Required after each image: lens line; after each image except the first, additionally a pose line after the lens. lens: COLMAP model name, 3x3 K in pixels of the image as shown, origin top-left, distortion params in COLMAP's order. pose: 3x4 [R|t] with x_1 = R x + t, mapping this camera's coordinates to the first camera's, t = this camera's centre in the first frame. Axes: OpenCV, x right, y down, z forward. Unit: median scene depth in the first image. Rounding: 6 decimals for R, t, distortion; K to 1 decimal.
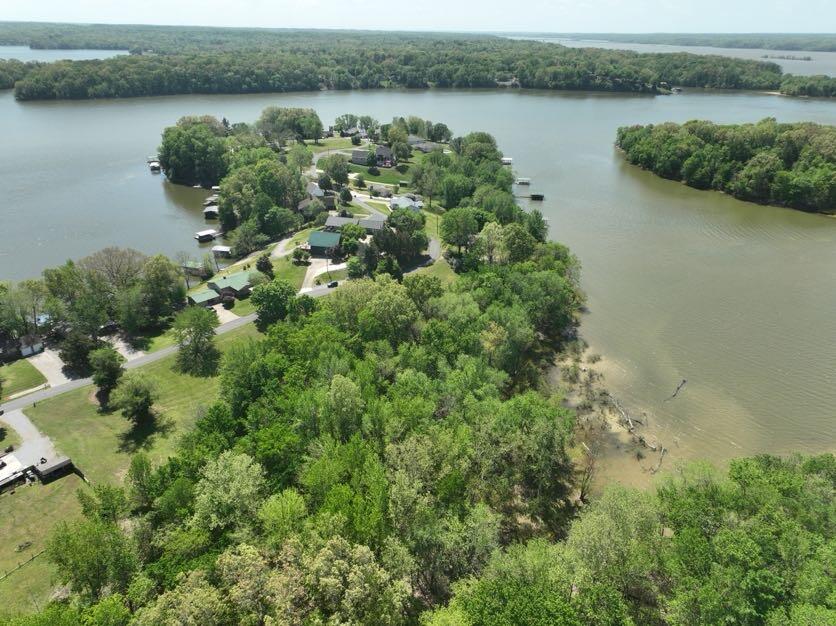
lens RADIAL K [[583.9, 0, 420.9], [0, 583.9, 316.0], [0, 0, 1]] dist [-0.008720, 0.027709]
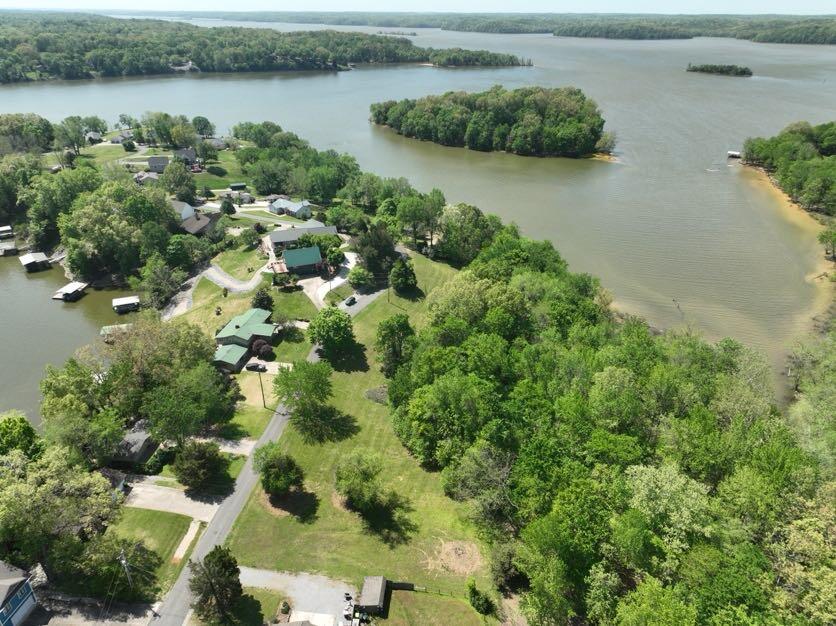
lens RADIAL K [[583.9, 0, 420.9], [0, 583.9, 316.0], [0, 0, 1]] dist [-0.008720, 0.027709]
pose [[0.829379, -0.264685, 0.492009, -0.278187], [0.249908, 0.963398, 0.097007, -0.050761], [-0.499677, 0.042502, 0.865168, 0.092581]]
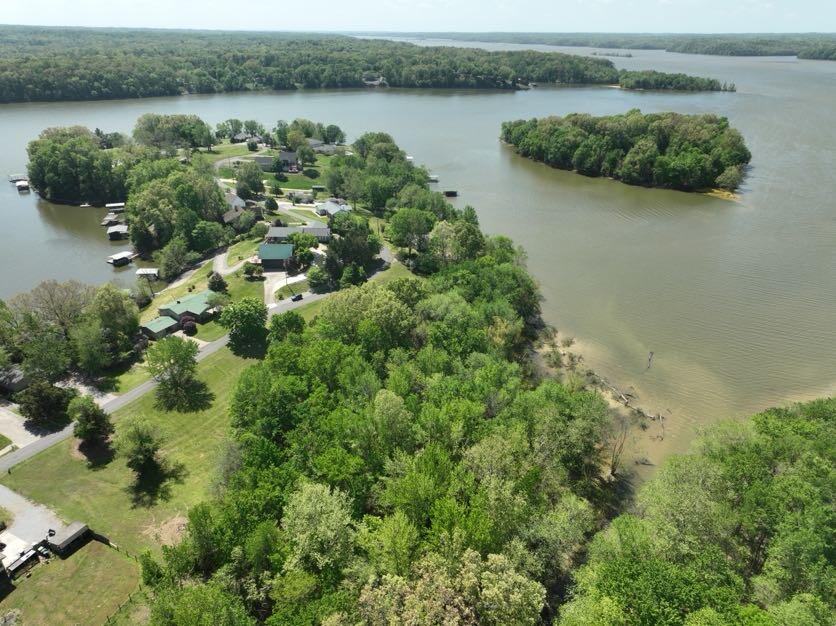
lens RADIAL K [[583.9, 0, 420.9], [0, 583.9, 316.0], [0, 0, 1]] dist [-0.008720, 0.027709]
pose [[0.971548, -0.107477, 0.211054, -0.086755], [0.107315, 0.994150, 0.012257, -0.007614], [-0.211136, 0.010741, 0.977398, 0.011519]]
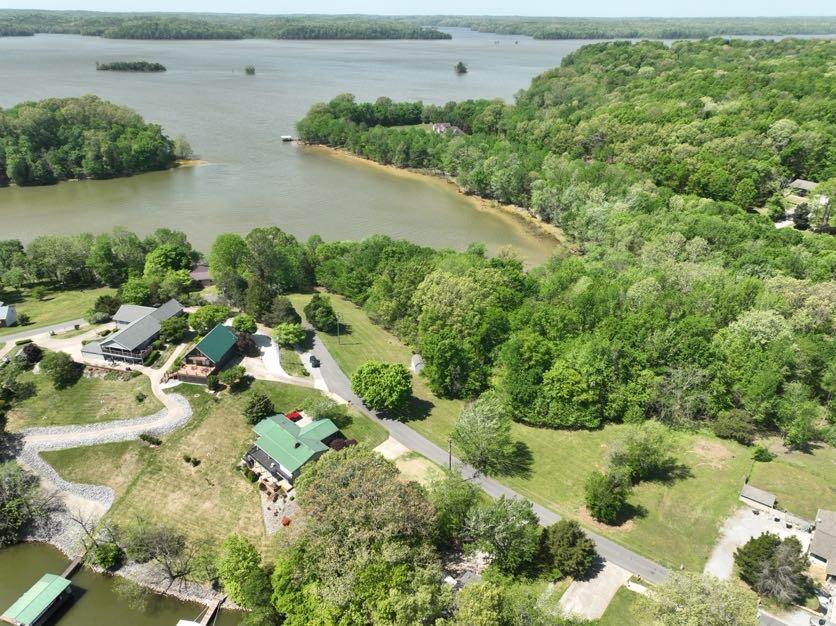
lens RADIAL K [[583.9, 0, 420.9], [0, 583.9, 316.0], [0, 0, 1]] dist [-0.008720, 0.027709]
pose [[-0.001290, -0.471827, 0.881690, -0.426019], [0.434715, 0.793758, 0.425407, -0.195755], [-0.900567, 0.383832, 0.204086, 0.383972]]
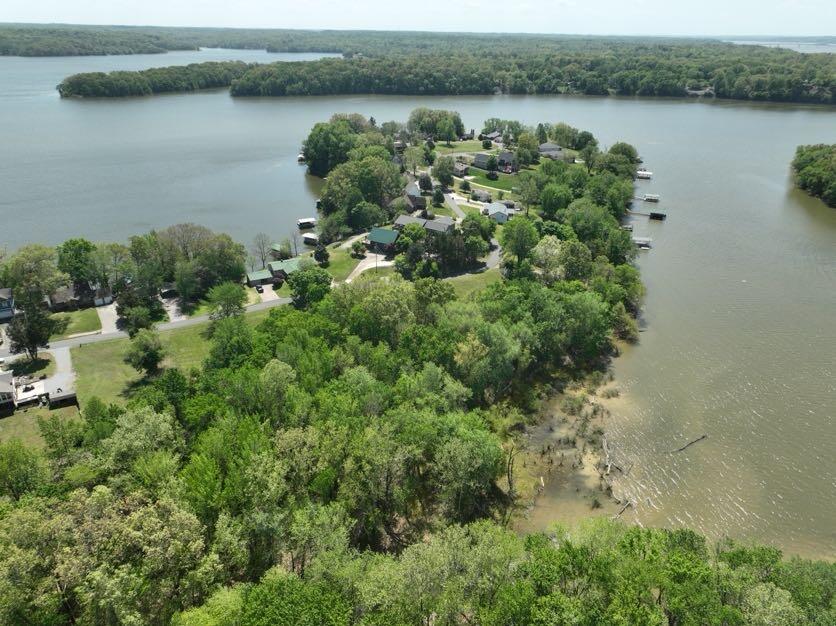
lens RADIAL K [[583.9, 0, 420.9], [0, 583.9, 316.0], [0, 0, 1]] dist [-0.008720, 0.027709]
pose [[0.947884, 0.139134, -0.286631, 0.125890], [-0.140945, 0.989913, 0.014414, -0.008882], [0.285745, 0.026736, 0.957933, 0.018995]]
